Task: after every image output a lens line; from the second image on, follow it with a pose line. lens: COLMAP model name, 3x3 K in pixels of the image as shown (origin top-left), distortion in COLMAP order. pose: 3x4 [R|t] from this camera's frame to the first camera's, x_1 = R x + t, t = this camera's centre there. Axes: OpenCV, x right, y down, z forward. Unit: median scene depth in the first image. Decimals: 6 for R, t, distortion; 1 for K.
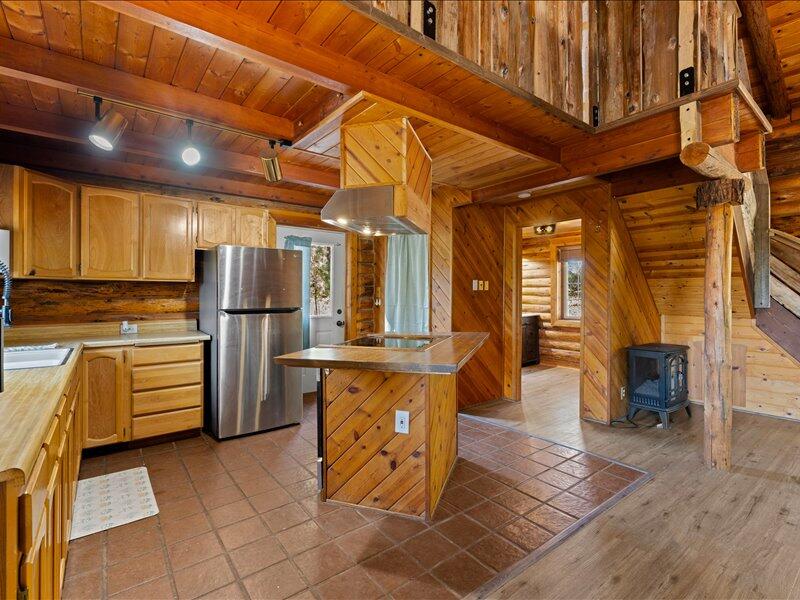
lens RADIAL K [[381.6, 0, 395.4], [0, 381.6, 294.8], [0, 0, 1]] dist [-0.001188, -0.000258]
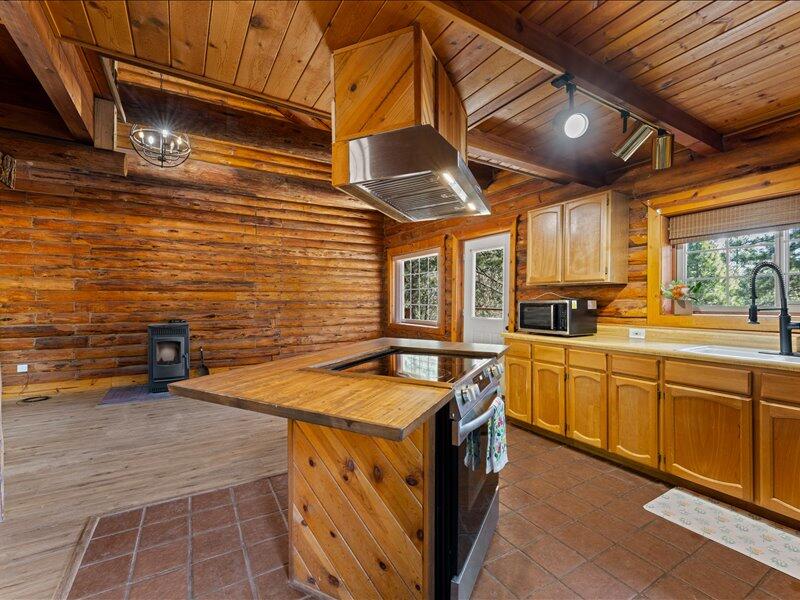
lens RADIAL K [[381.6, 0, 394.9], [0, 381.6, 302.1], [0, 0, 1]] dist [-0.001188, -0.000258]
pose [[-0.991817, 0.004571, 0.127583, -0.062481], [0.004868, 0.999986, 0.002018, 0.009392], [-0.127572, 0.002623, -0.991826, 1.531585]]
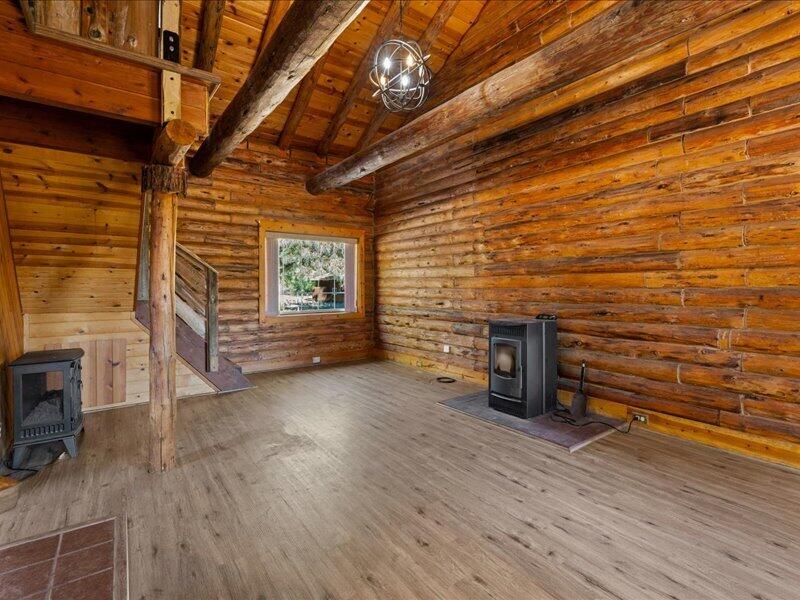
lens RADIAL K [[390.1, 0, 406.0], [0, 390.1, 287.5], [0, 0, 1]] dist [-0.004276, 0.000717]
pose [[0.015527, 0.000790, 0.999879, -0.104757], [0.000932, 0.999999, -0.000805, 0.001684], [-0.999879, 0.000944, 0.015526, 0.352316]]
